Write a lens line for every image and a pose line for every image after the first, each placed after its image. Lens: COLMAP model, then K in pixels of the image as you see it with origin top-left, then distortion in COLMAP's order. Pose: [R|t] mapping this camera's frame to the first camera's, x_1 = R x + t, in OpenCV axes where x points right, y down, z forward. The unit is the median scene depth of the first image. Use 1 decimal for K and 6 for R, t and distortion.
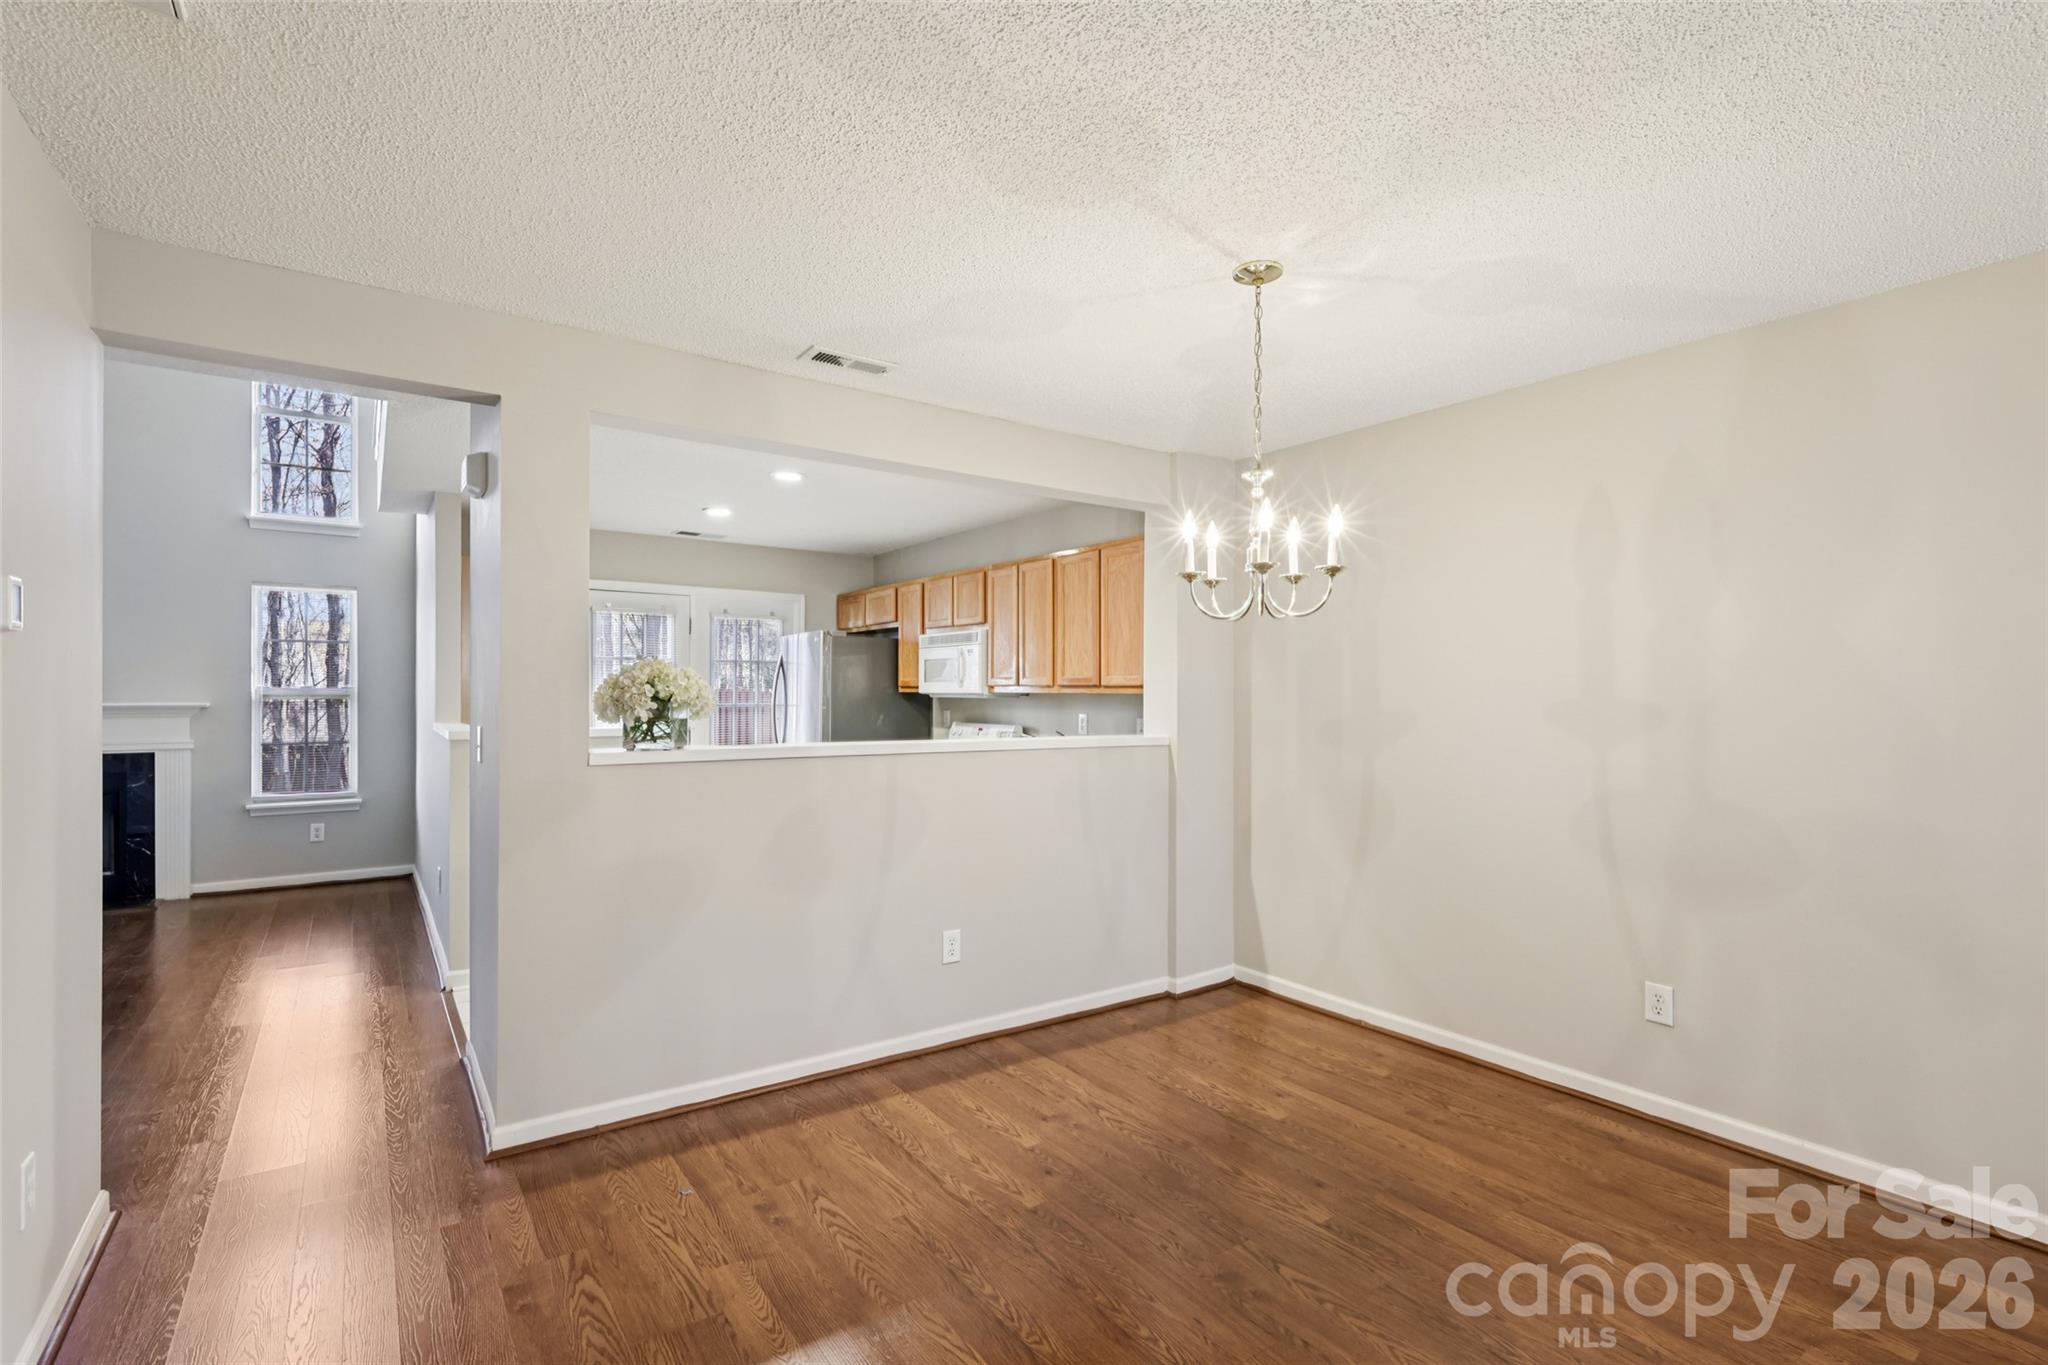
lens RADIAL K [[950.4, 0, 1027.8], [0, 950.4, 675.5], [0, 0, 1]] dist [-0.000140, 0.000276]
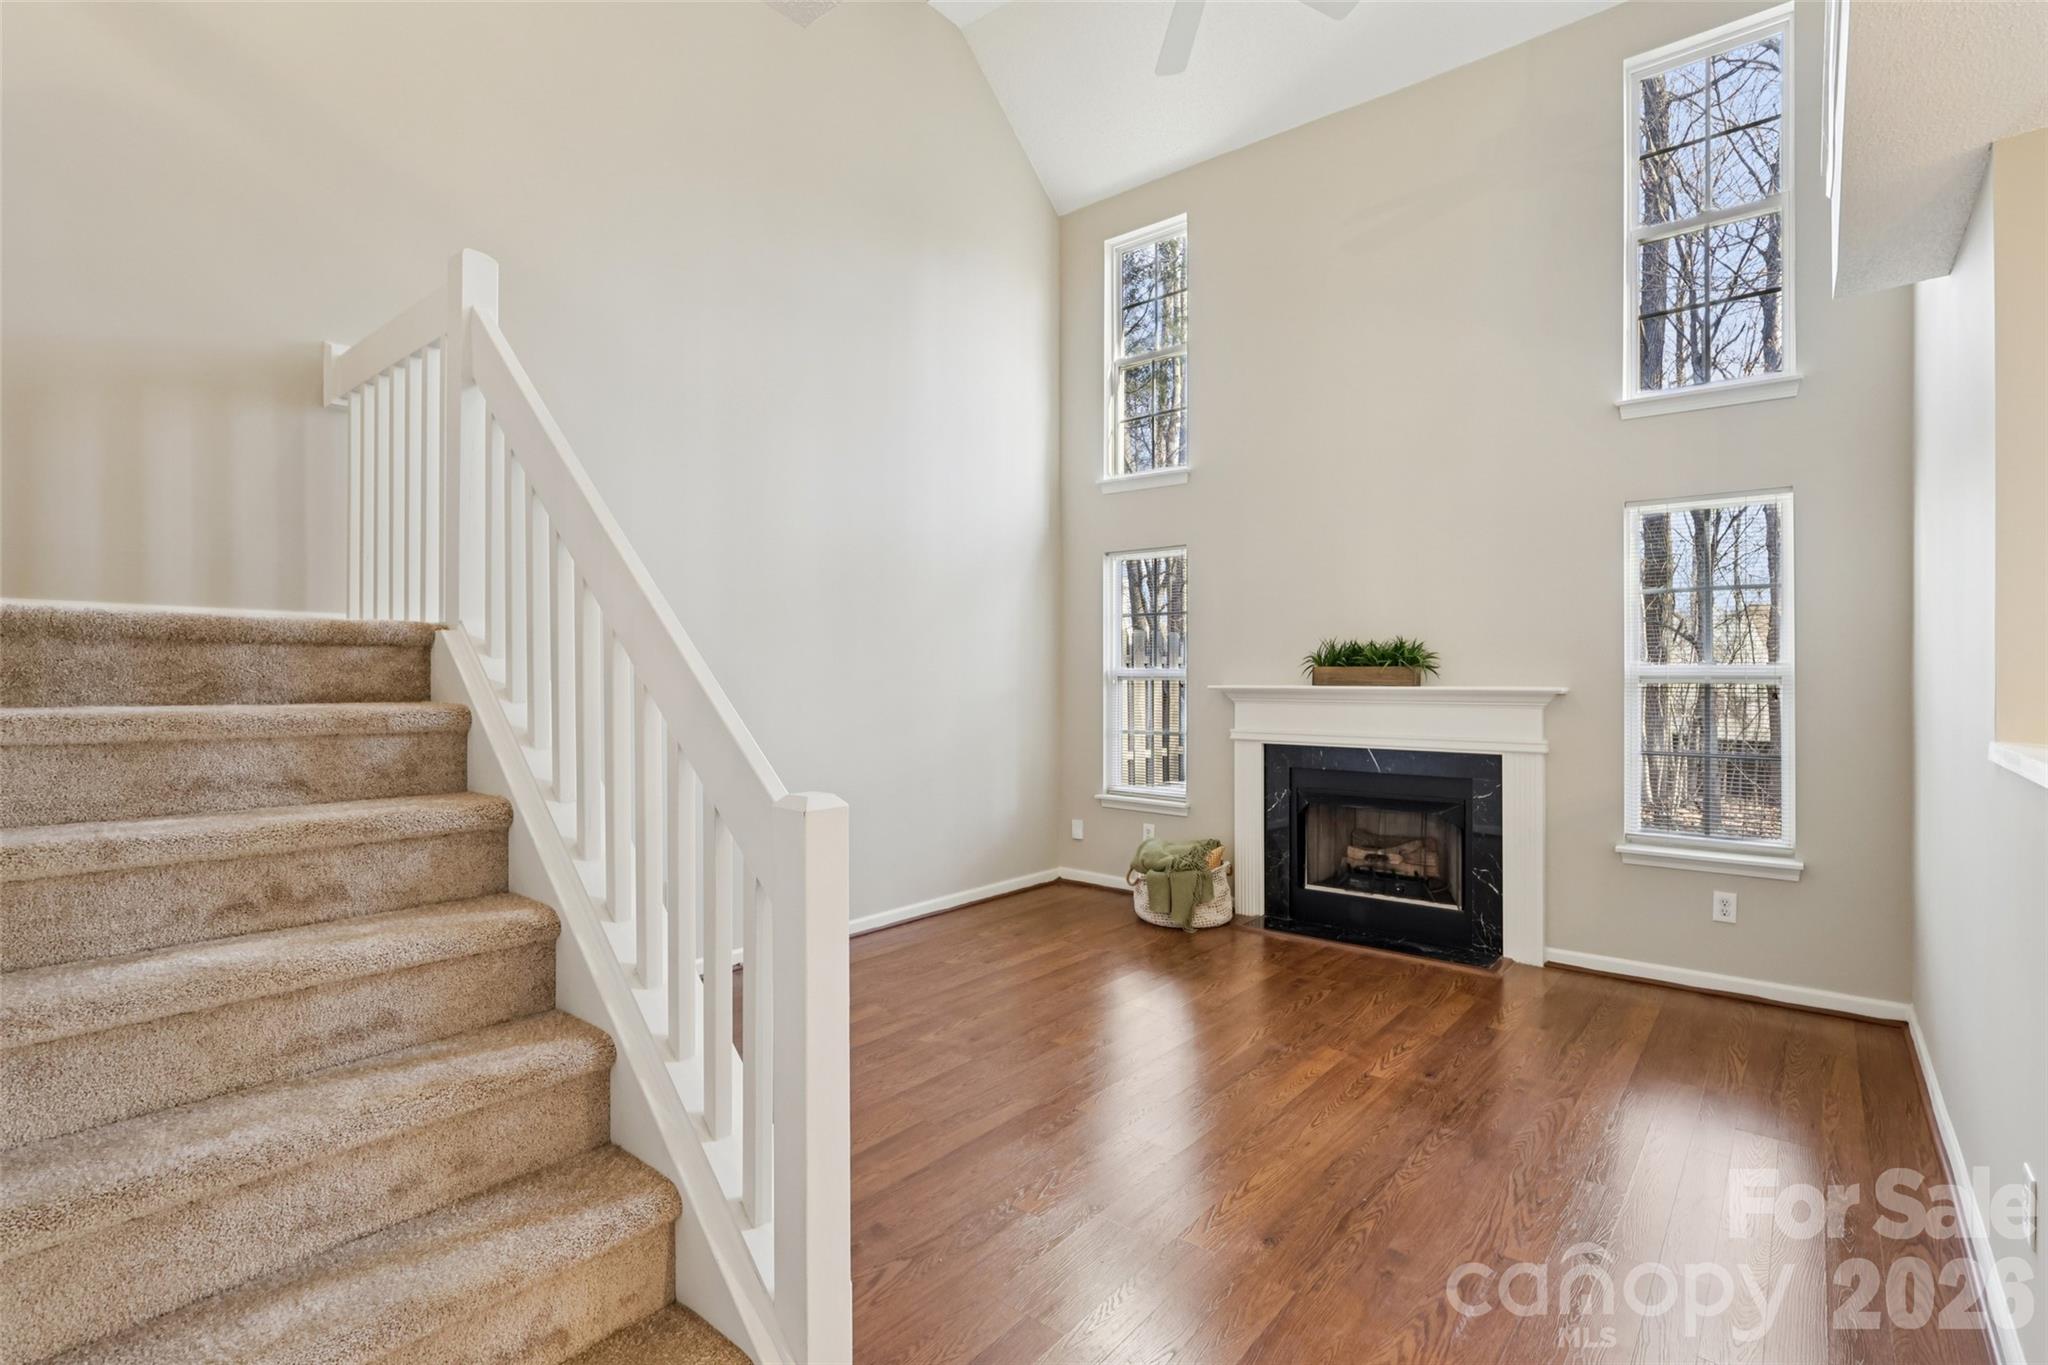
lens RADIAL K [[950.4, 0, 1022.4], [0, 950.4, 675.7], [0, 0, 1]] dist [-0.000140, 0.000276]
pose [[0.260686, -0.001668, -0.965422, -0.291866], [0.012159, 0.999925, 0.001556, 0.013365], [0.965347, -0.012144, 0.260687, 0.429635]]
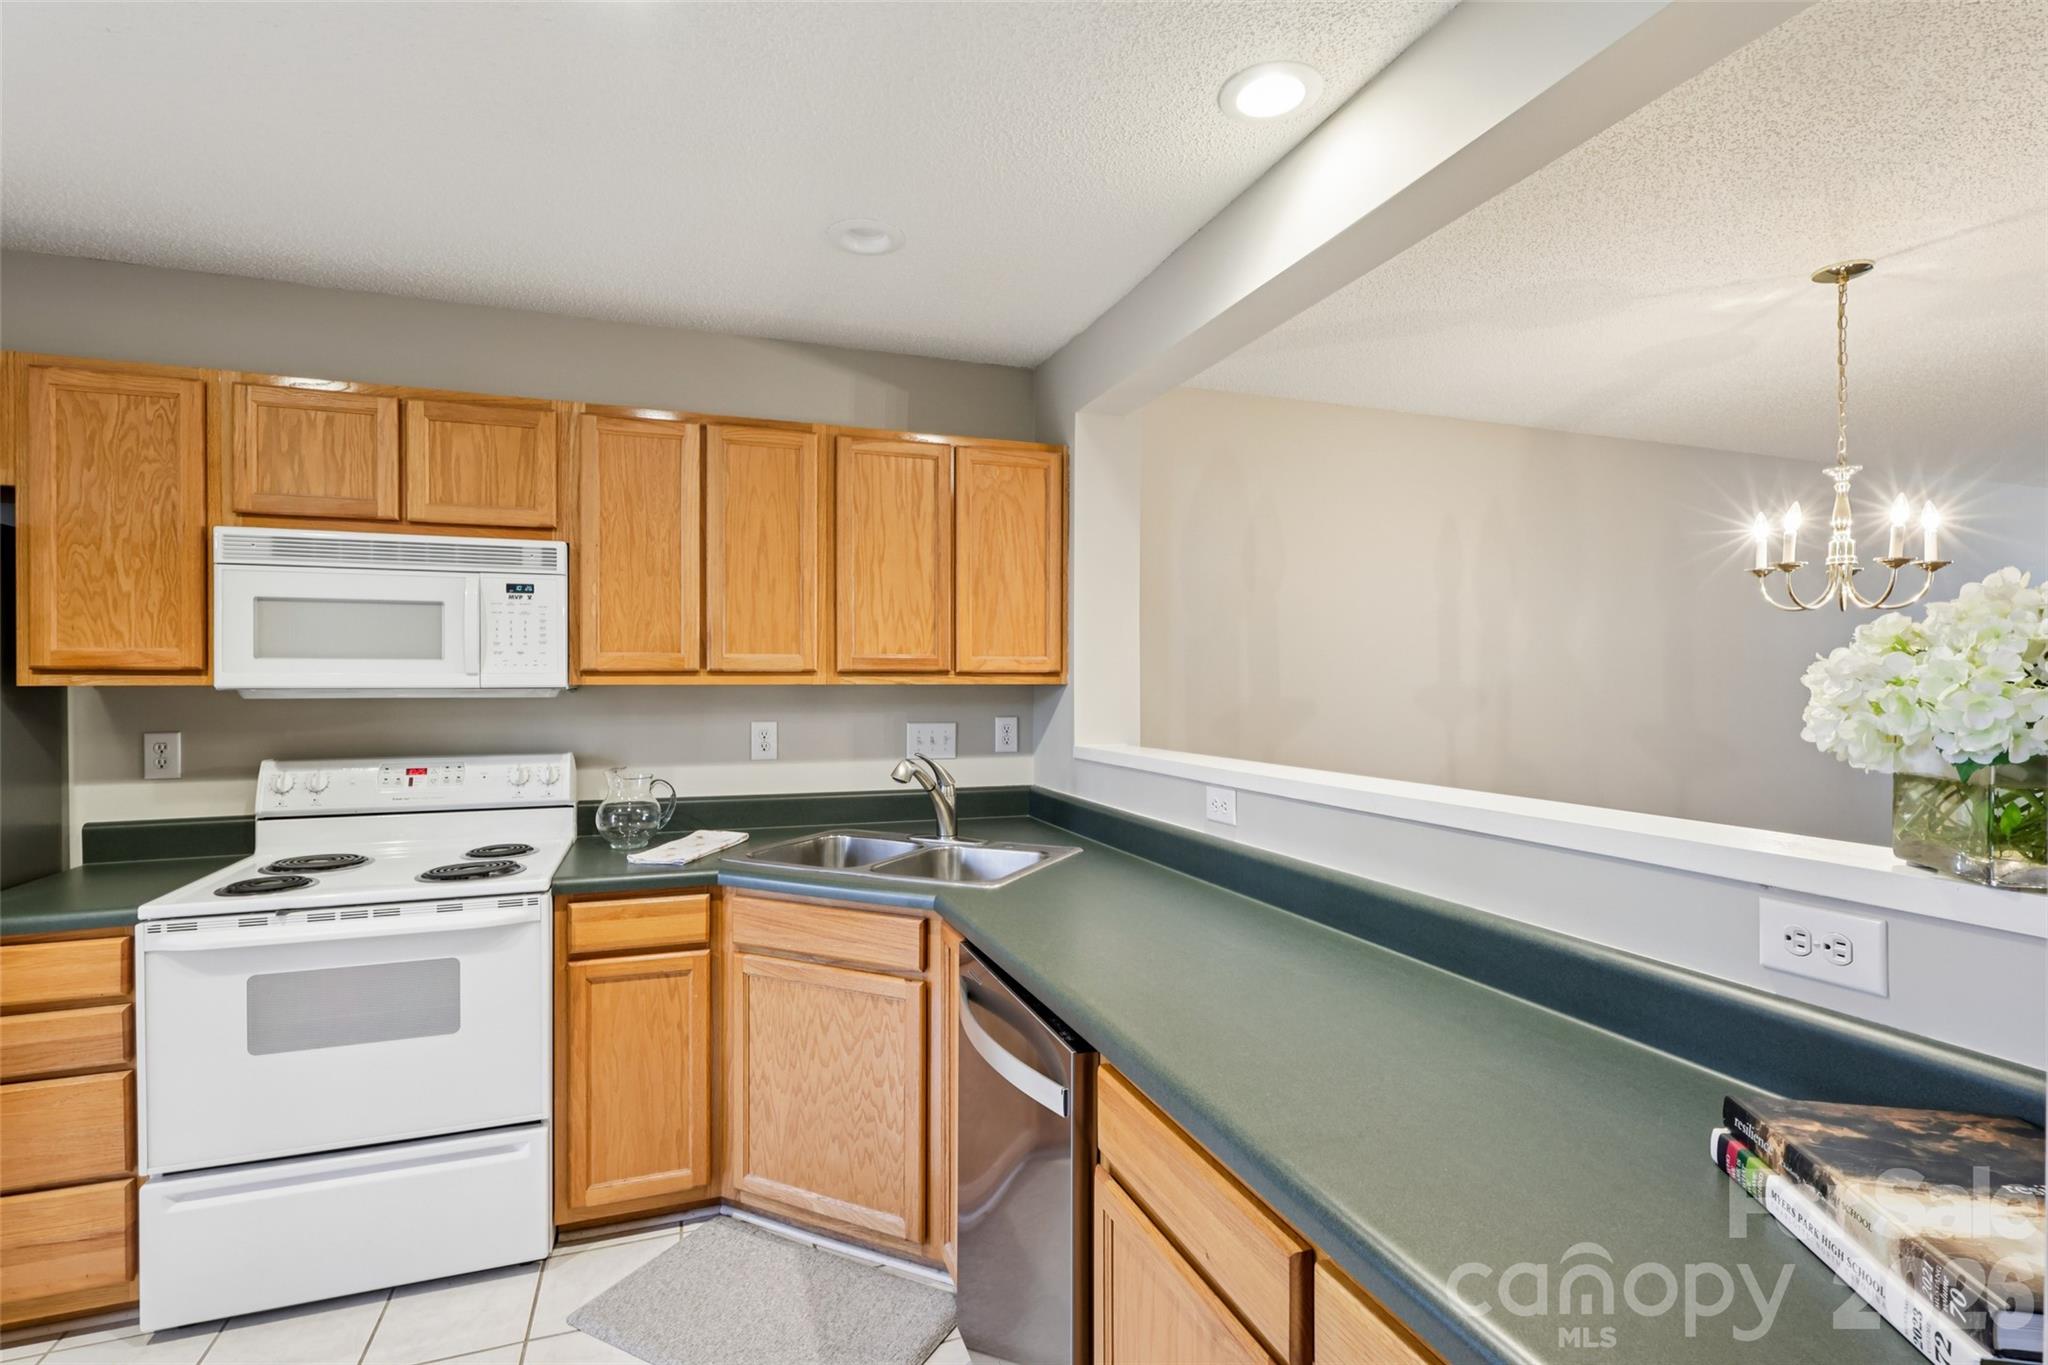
lens RADIAL K [[950.4, 0, 1022.3], [0, 950.4, 681.1], [0, 0, 1]] dist [-0.000140, 0.000276]
pose [[0.266267, -0.006216, 0.963879, -0.378619], [-0.016659, 0.999800, 0.011050, 0.007095], [-0.963755, -0.019000, 0.266111, 0.609245]]
